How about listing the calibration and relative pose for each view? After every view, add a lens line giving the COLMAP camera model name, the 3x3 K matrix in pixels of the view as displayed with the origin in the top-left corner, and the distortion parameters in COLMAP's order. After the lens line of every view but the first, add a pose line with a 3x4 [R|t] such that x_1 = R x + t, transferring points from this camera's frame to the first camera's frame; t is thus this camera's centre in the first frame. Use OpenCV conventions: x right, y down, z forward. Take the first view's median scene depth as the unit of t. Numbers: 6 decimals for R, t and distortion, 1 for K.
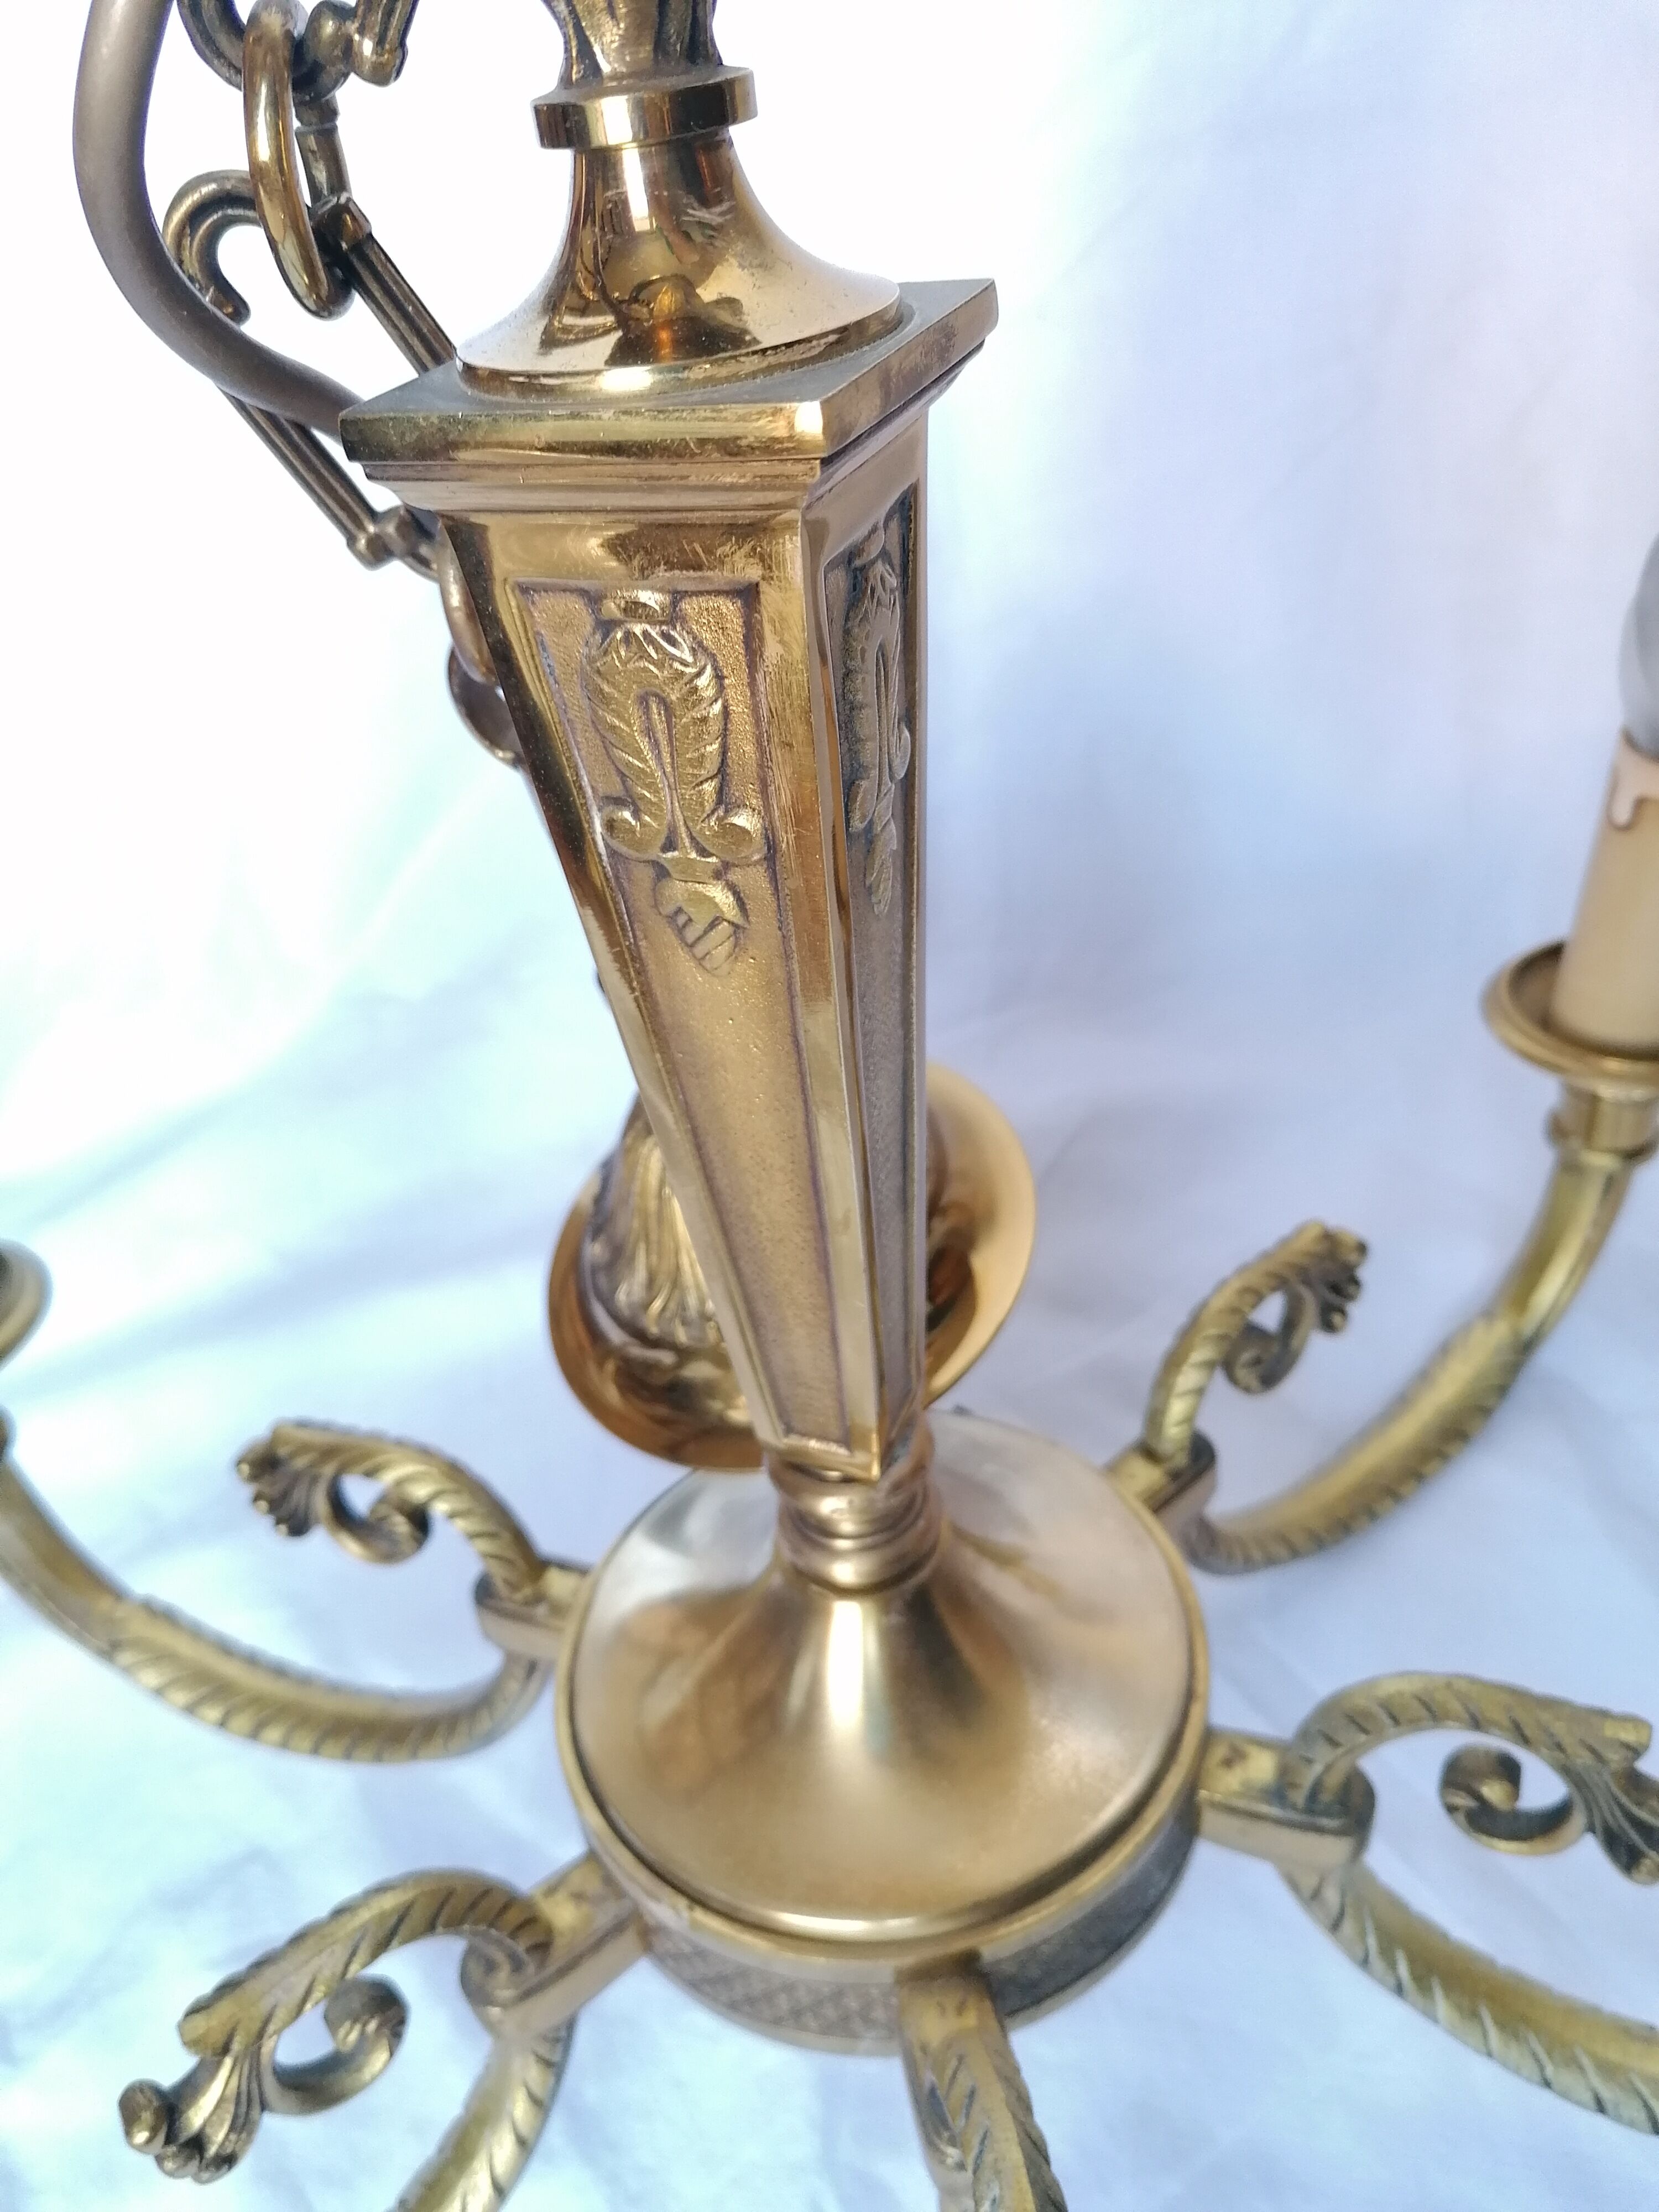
lens RADIAL K [[1703.7, 0, 816.9], [0, 1703.7, 1096.1], [0, 0, 1]] dist [0.049440, -0.075811]
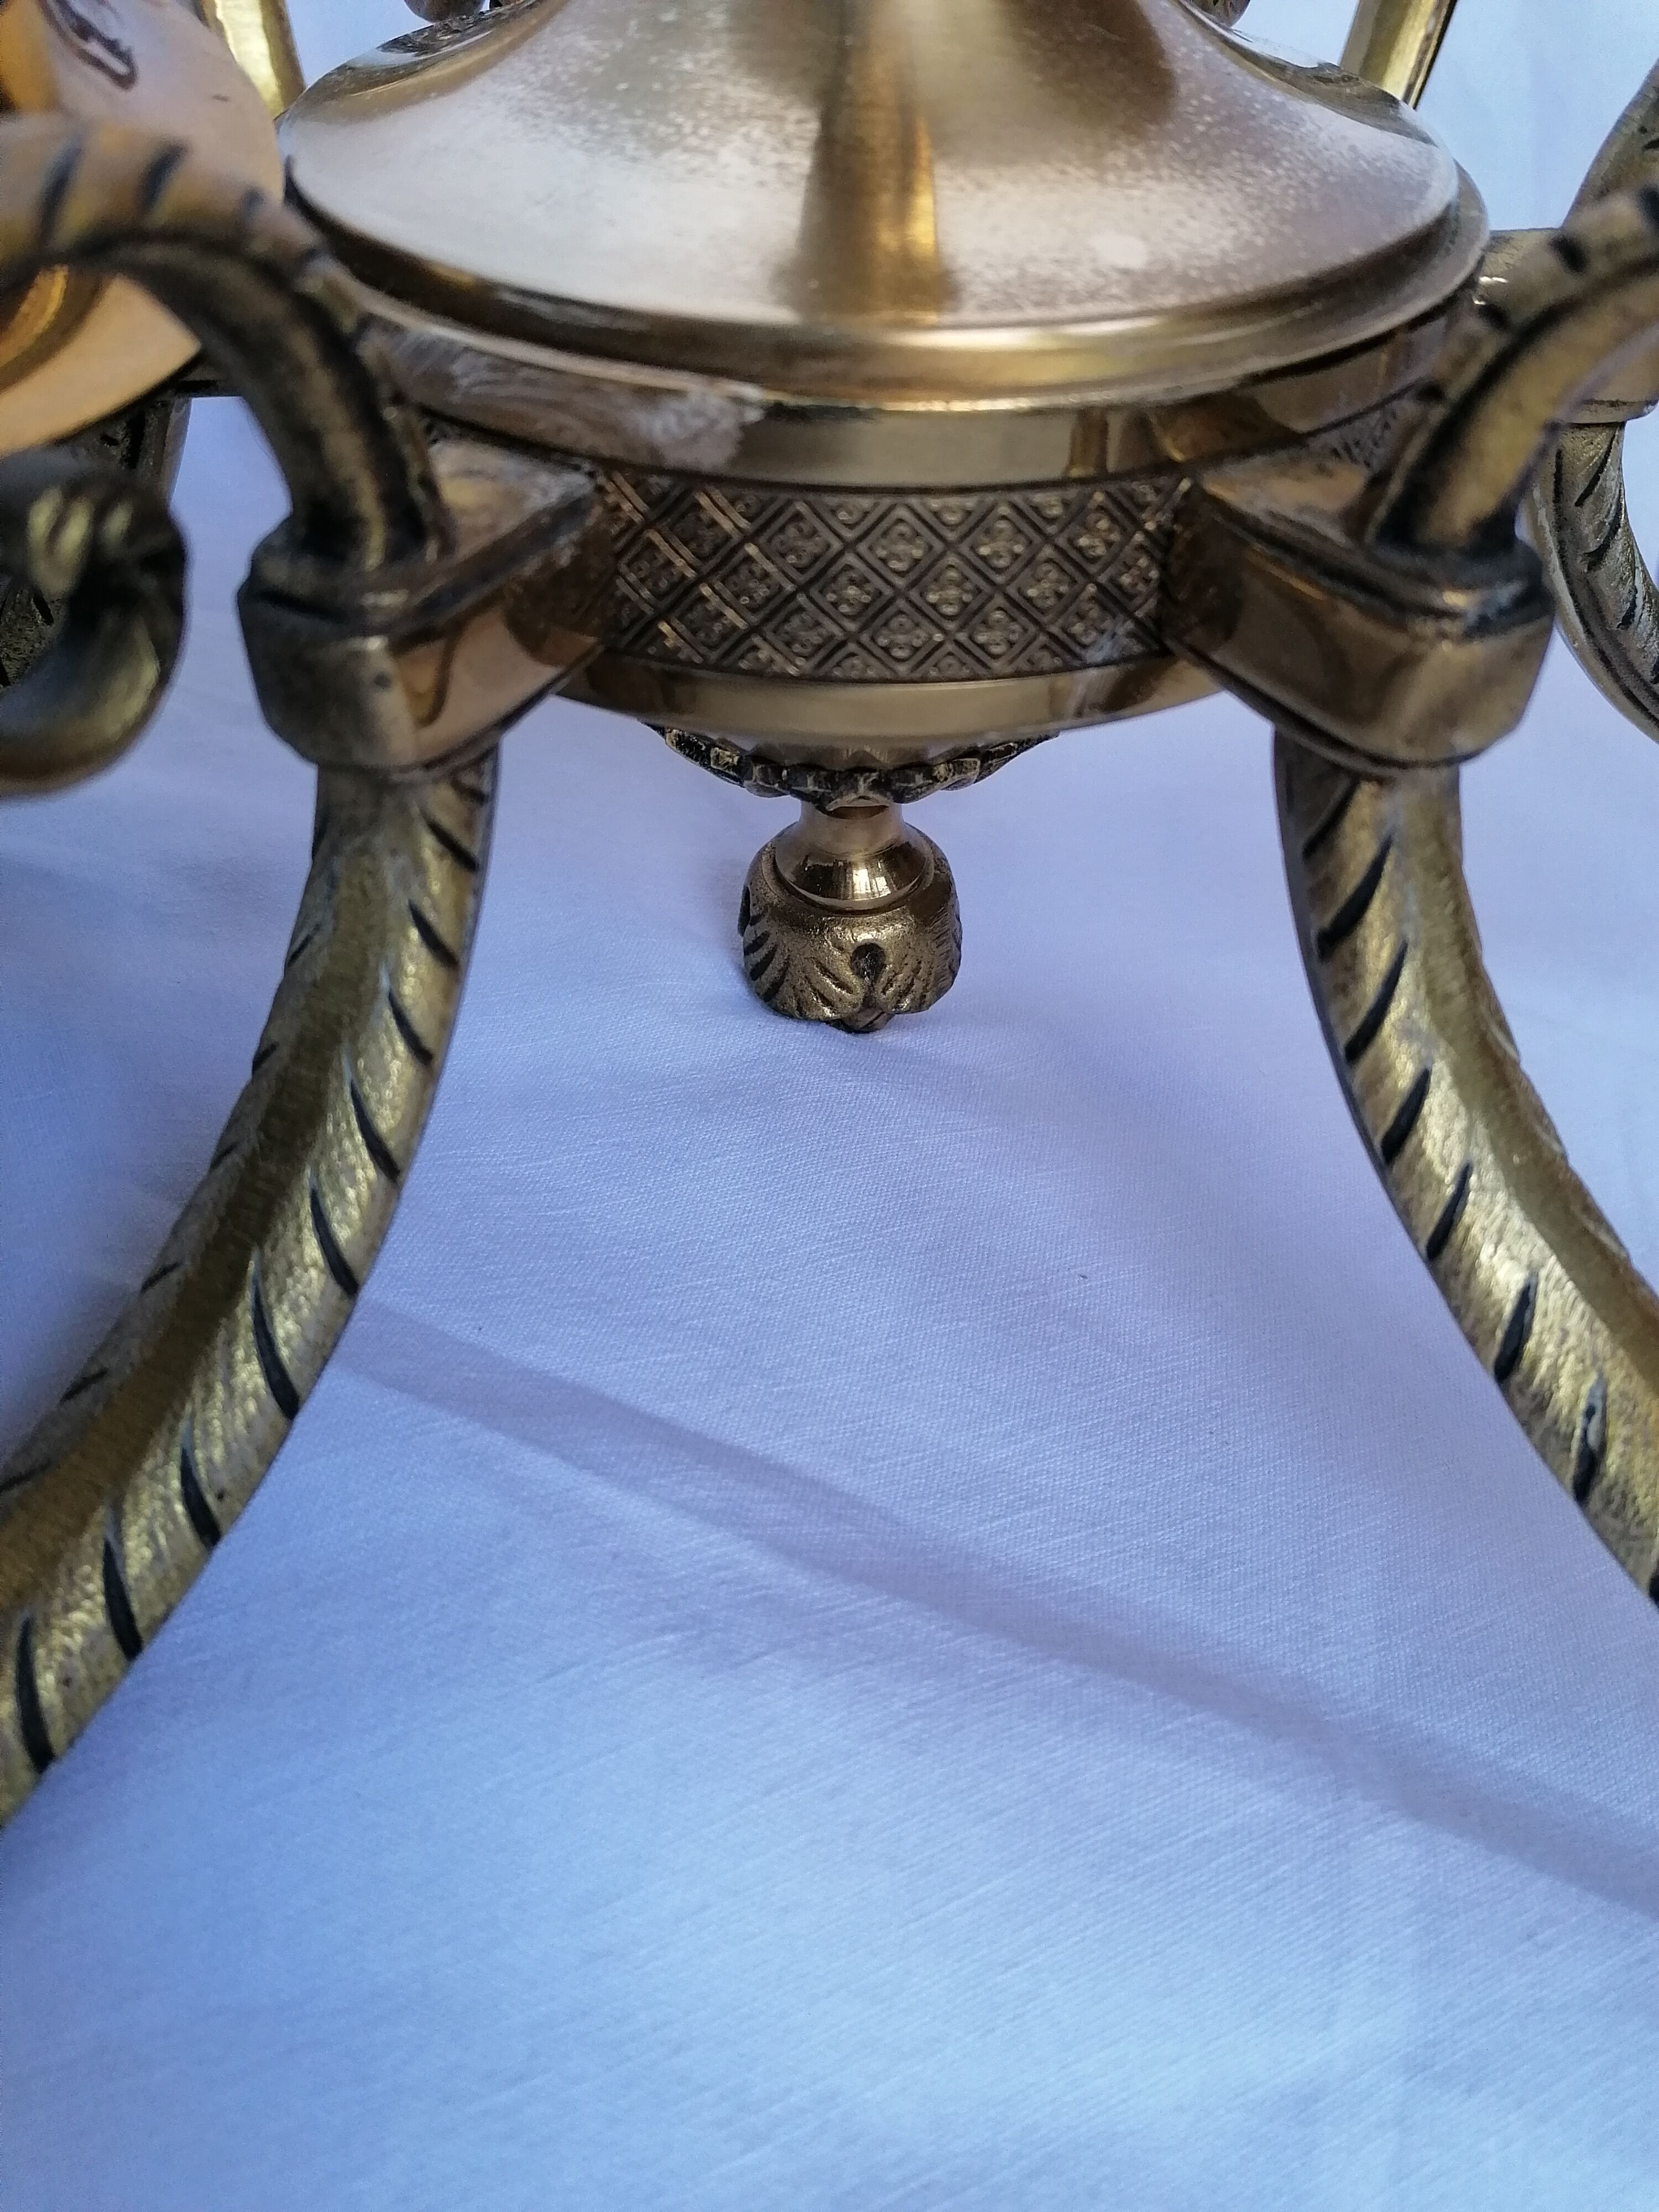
lens RADIAL K [[1703.7, 0, 835.4], [0, 1703.7, 1105.0], [0, 0, 1]] dist [0.049440, -0.075811]
pose [[0.904785, -0.178522, 0.386645, -0.280093], [0.113105, 0.976023, 0.185975, 0.602683], [-0.410575, -0.124535, 0.903282, 0.567289]]
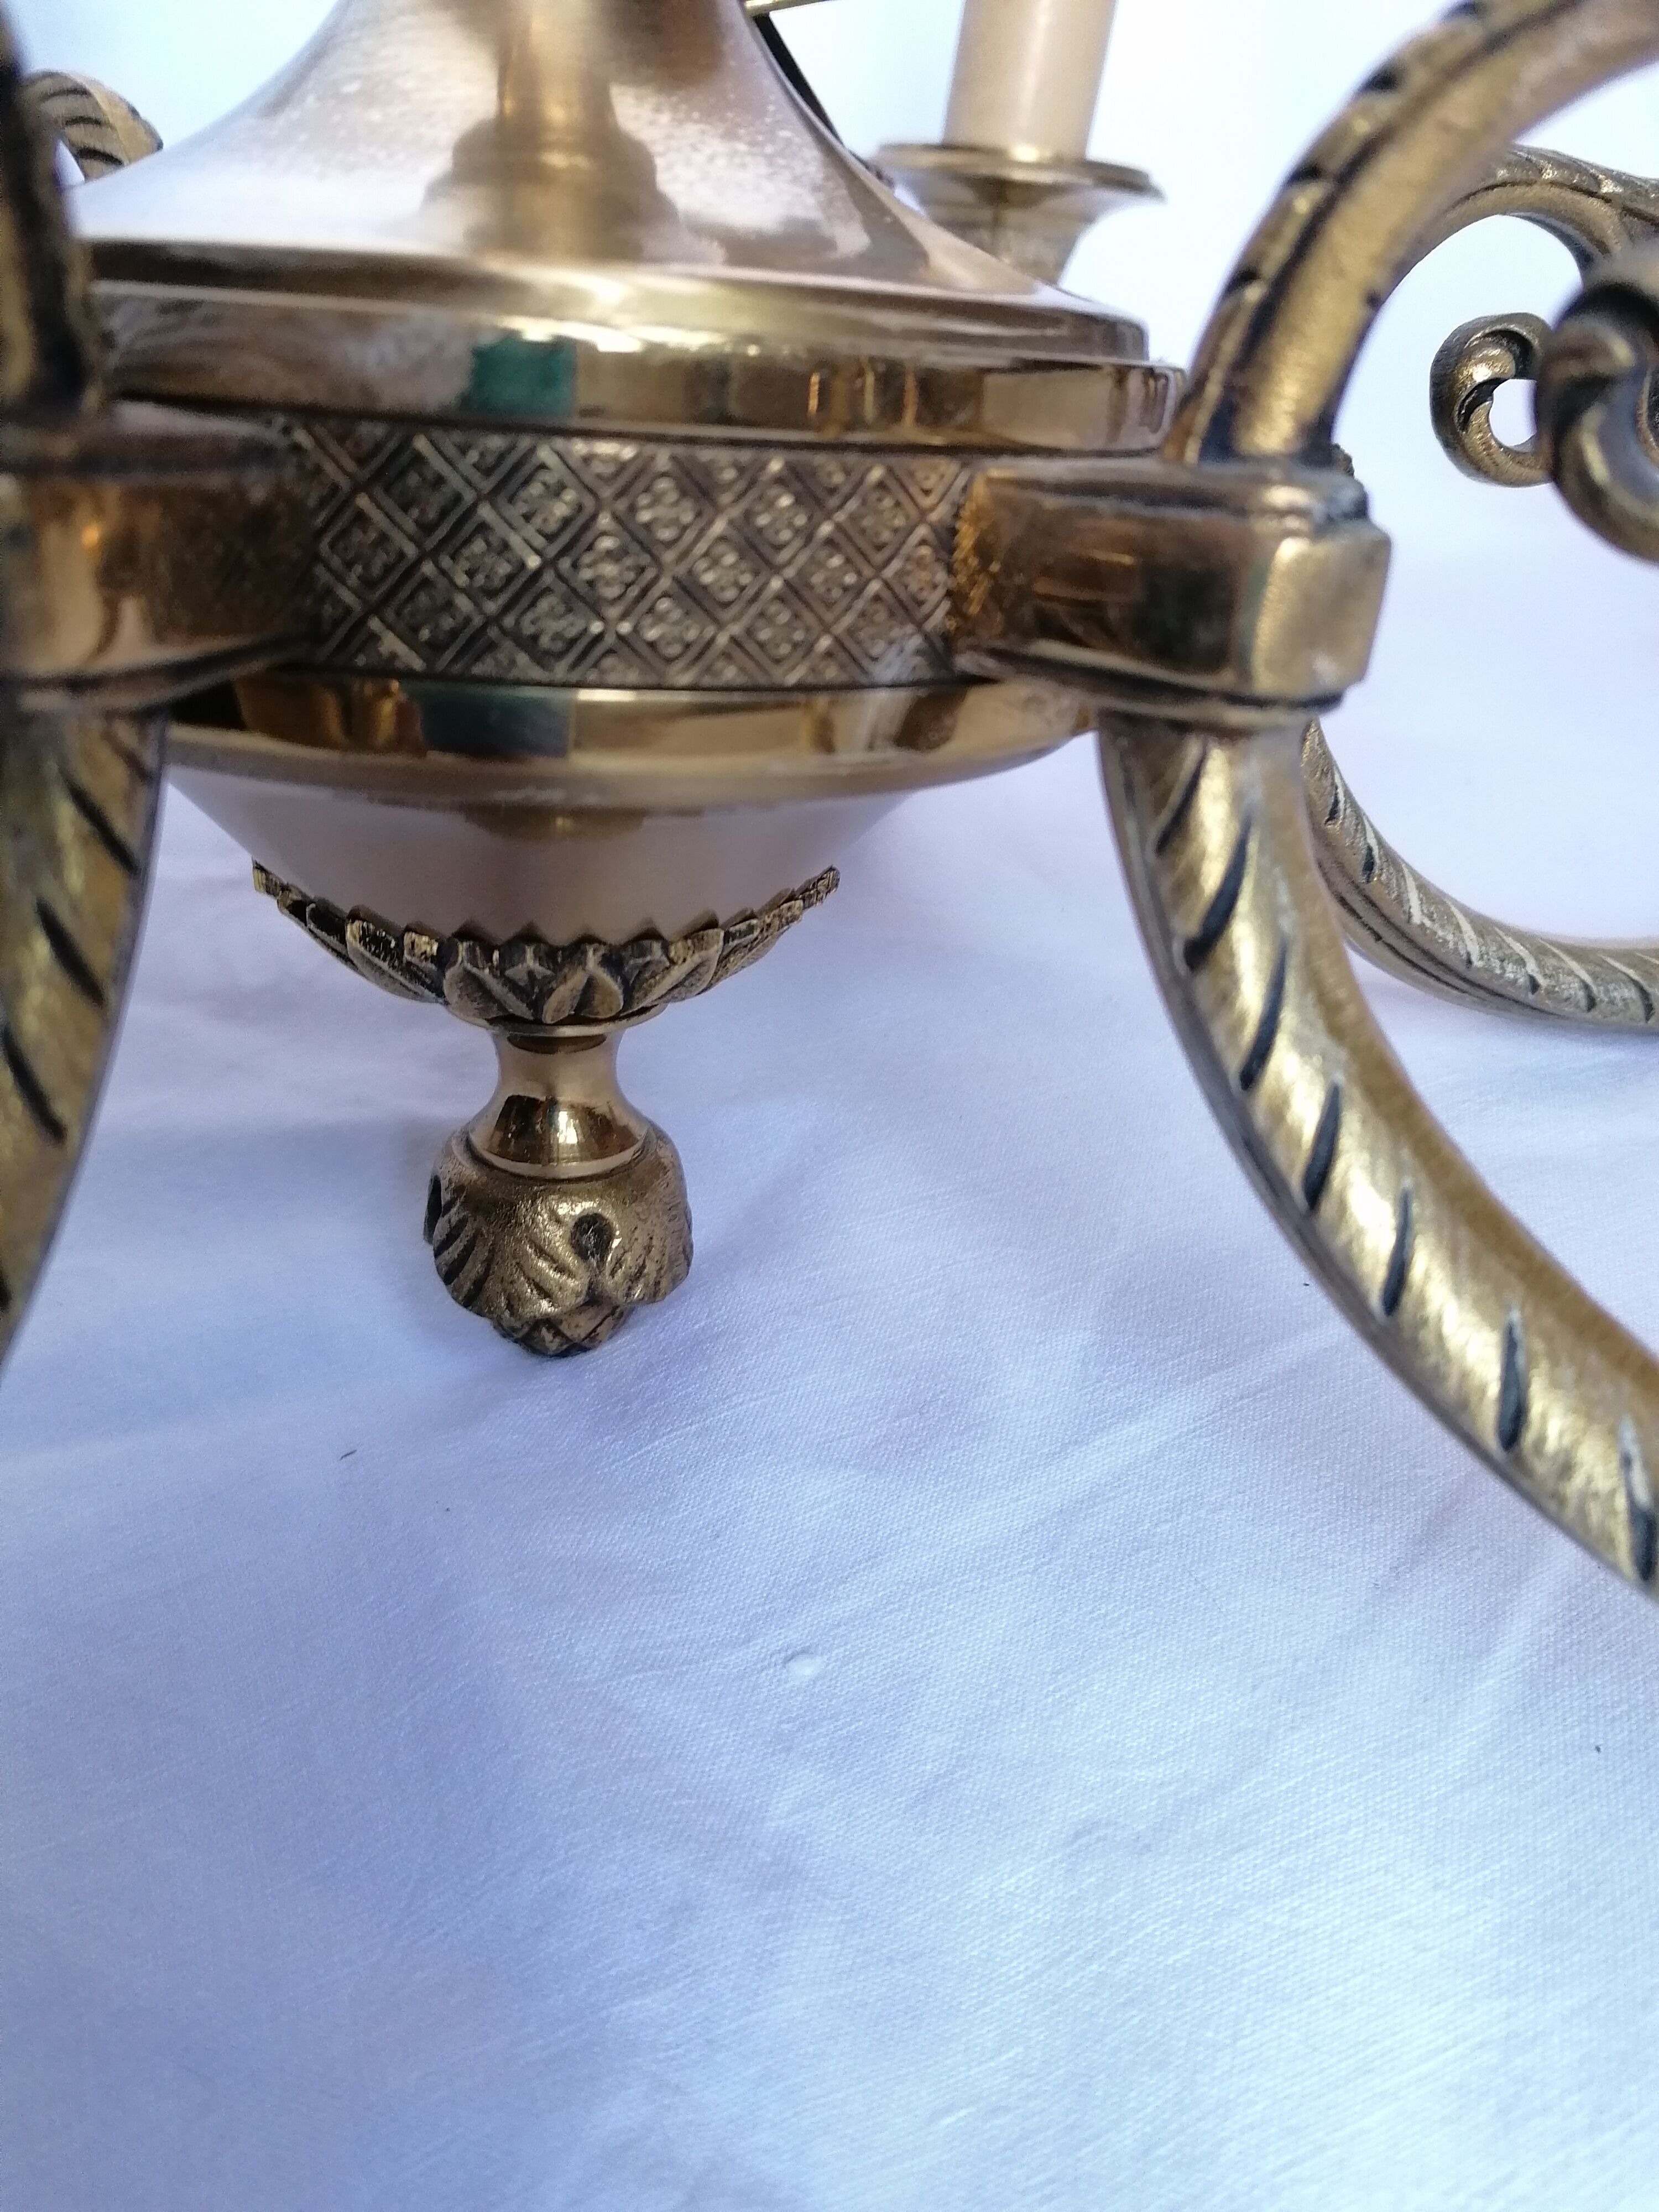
lens RADIAL K [[1703.7, 0, 836.3], [0, 1703.7, 1119.8], [0, 0, 1]] dist [0.049440, -0.075811]
pose [[0.774440, -0.082397, 0.627259, -0.289515], [0.202076, 0.971761, -0.121840, 0.749978], [-0.599506, 0.221112, 0.769221, 0.710664]]
